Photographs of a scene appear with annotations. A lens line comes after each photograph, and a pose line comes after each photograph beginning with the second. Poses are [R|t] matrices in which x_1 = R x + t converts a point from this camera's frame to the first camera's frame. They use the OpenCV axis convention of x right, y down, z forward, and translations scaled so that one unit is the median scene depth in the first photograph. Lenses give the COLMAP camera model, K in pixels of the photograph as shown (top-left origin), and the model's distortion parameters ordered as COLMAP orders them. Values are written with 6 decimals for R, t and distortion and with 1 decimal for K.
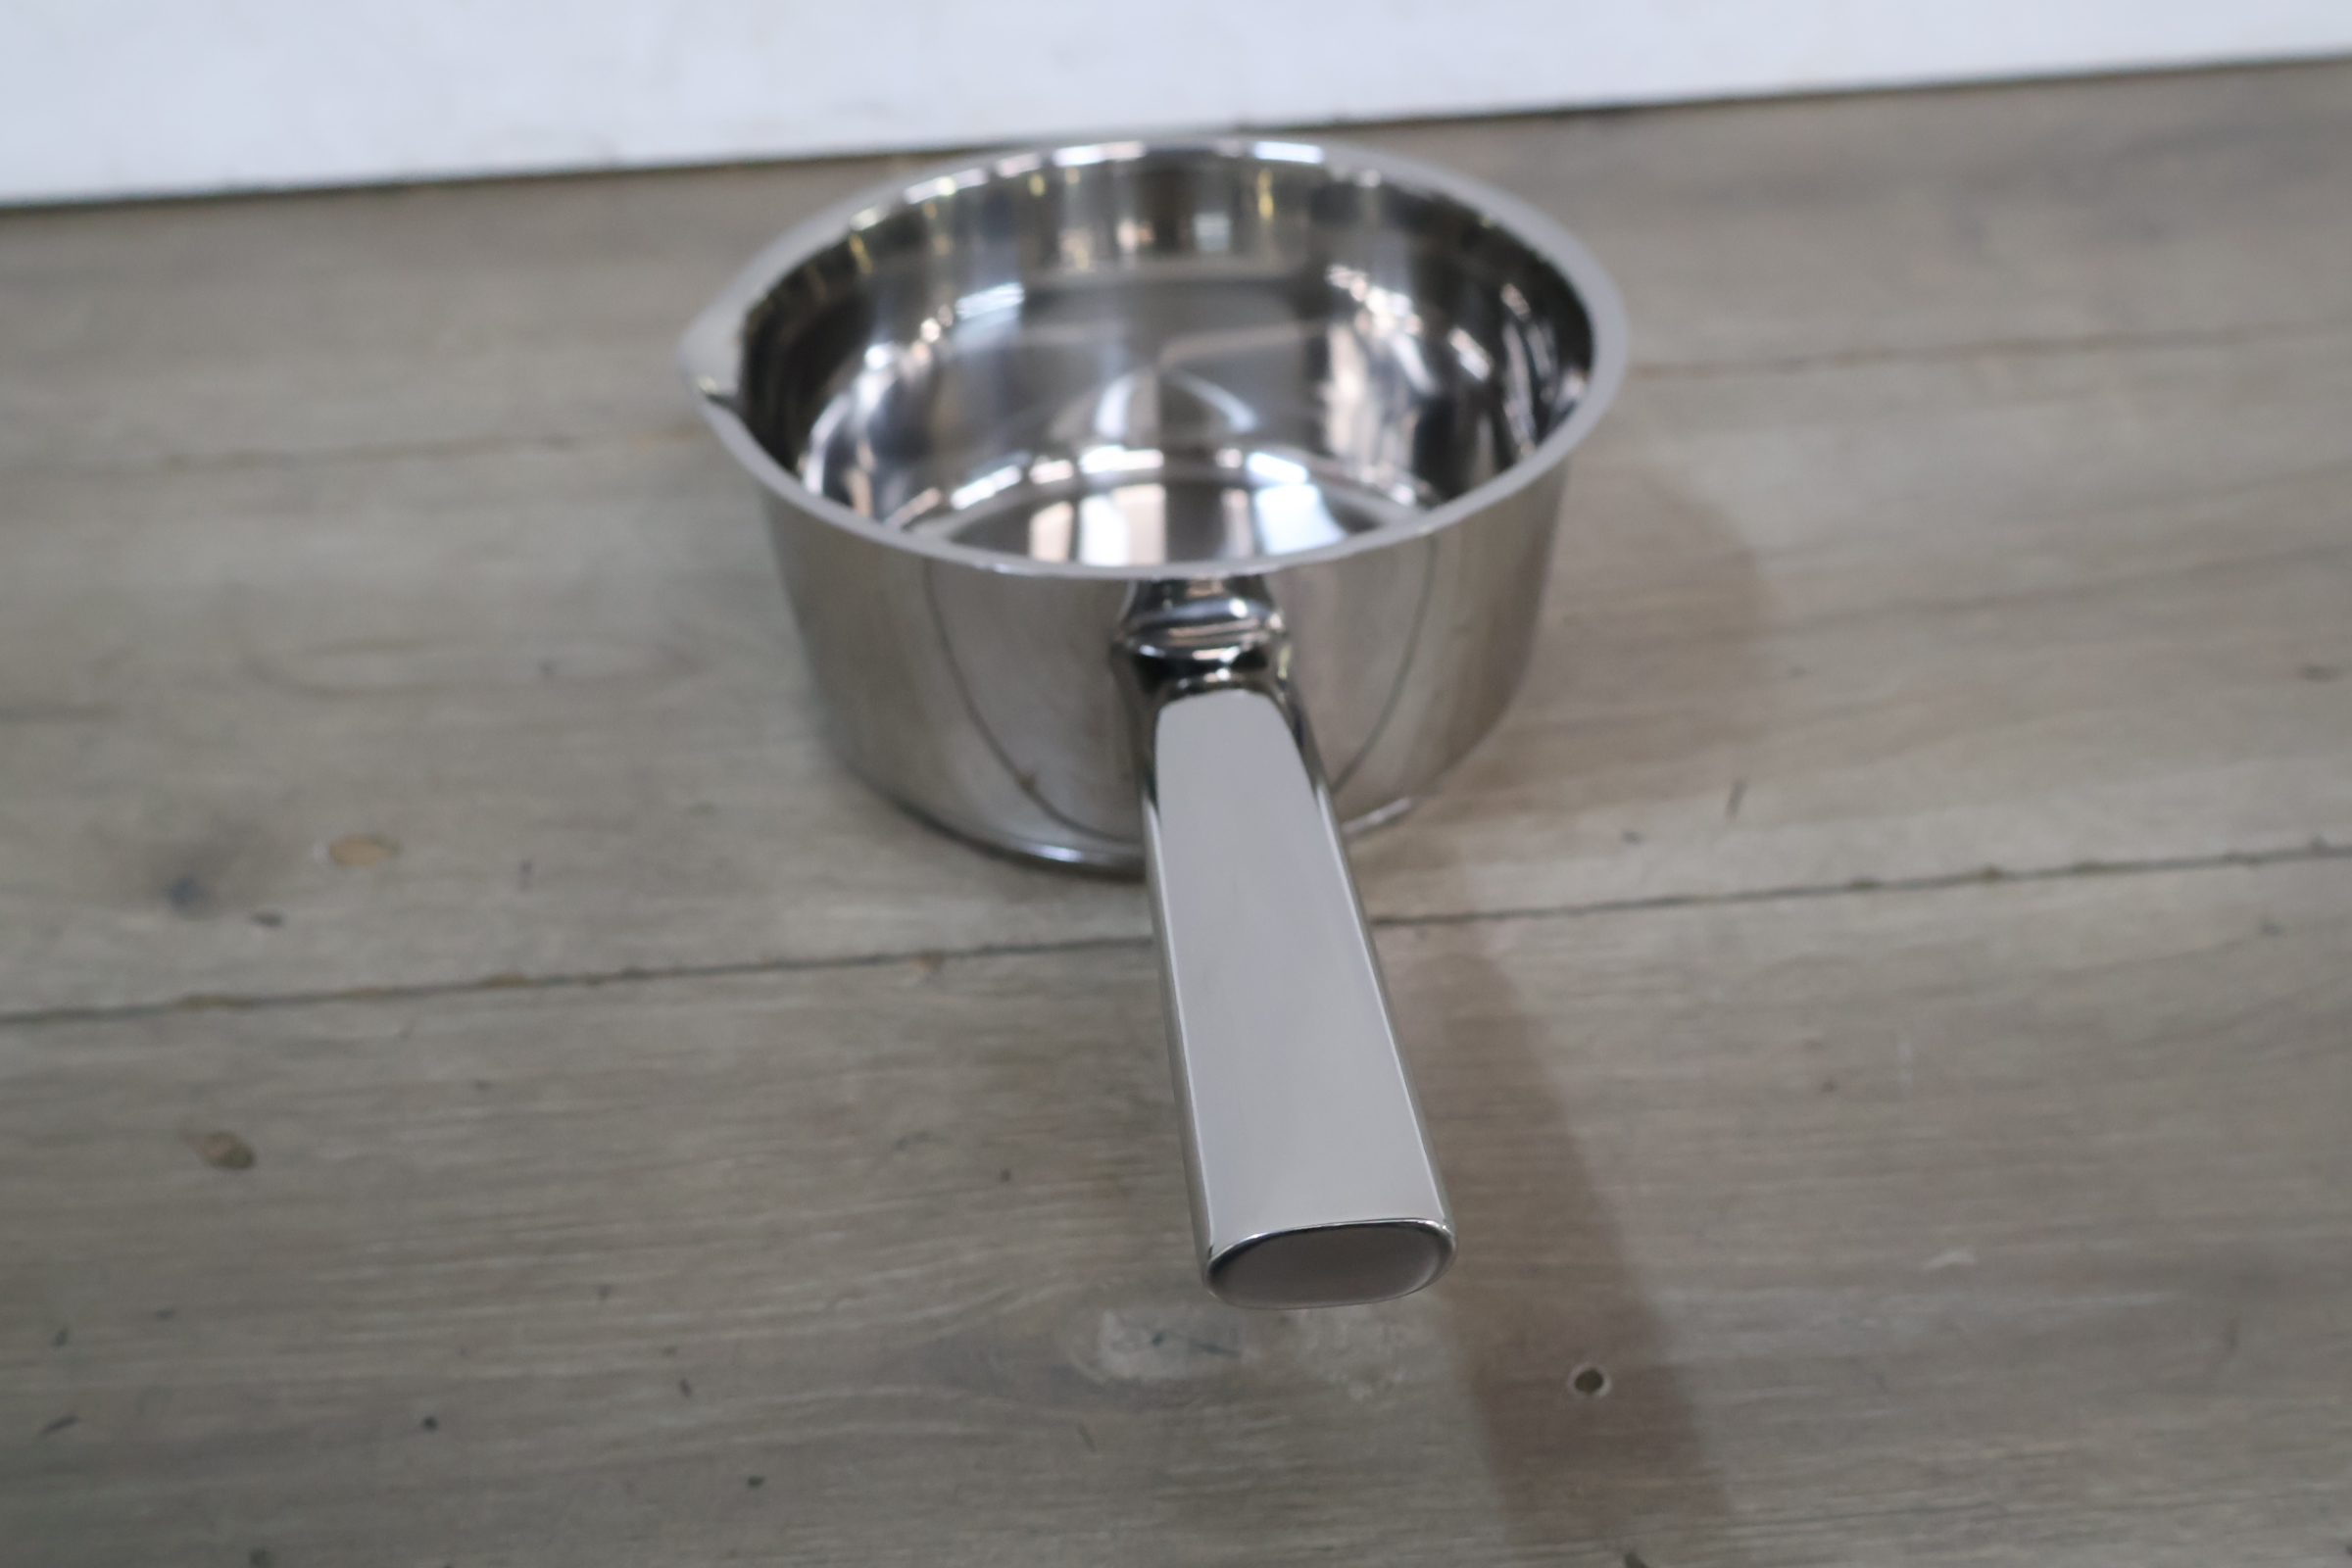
lens RADIAL K [[2346.4, 0, 1173.4], [0, 2346.4, 781.1], [0, 0, 1]] dist [0.008805, 0.000000]
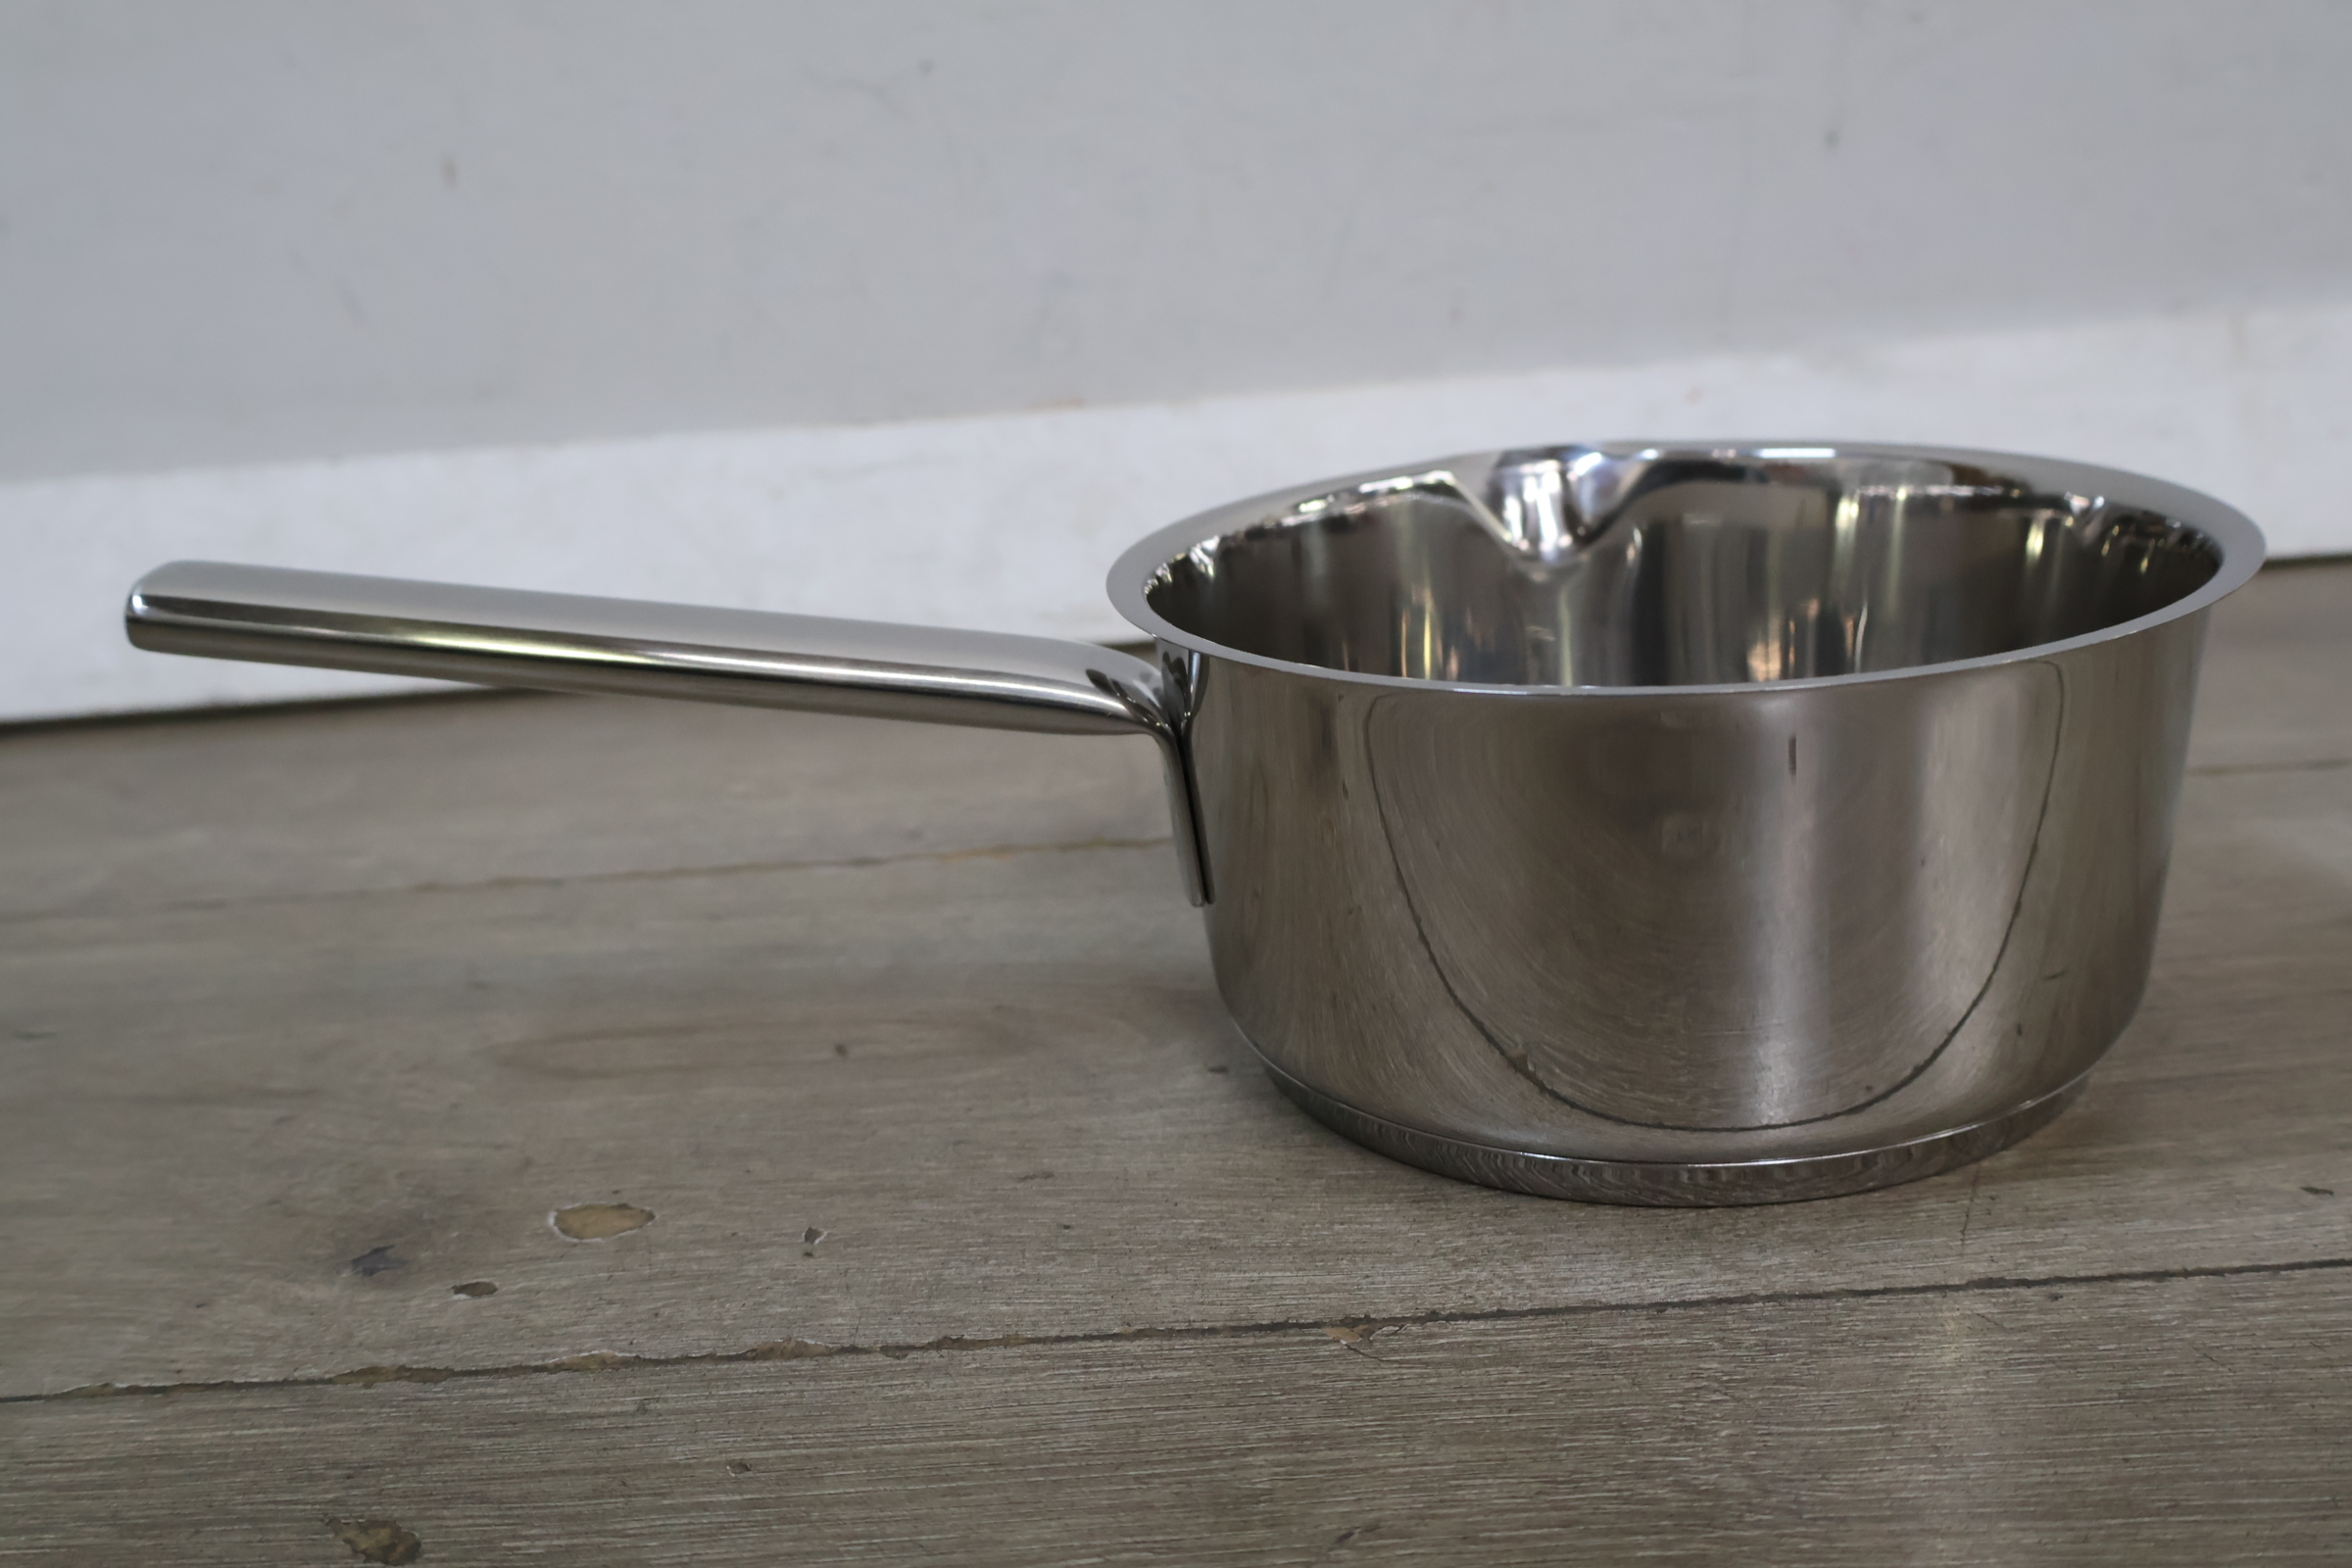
lens RADIAL K [[2346.4, 0, 1172.9], [0, 2346.4, 767.1], [0, 0, 1]] dist [0.008805, 0.000000]
pose [[0.995702, -0.015201, -0.091363, -0.099200], [-0.018137, 0.935337, -0.353294, 0.186347], [0.090826, 0.353432, 0.931041, 0.283301]]
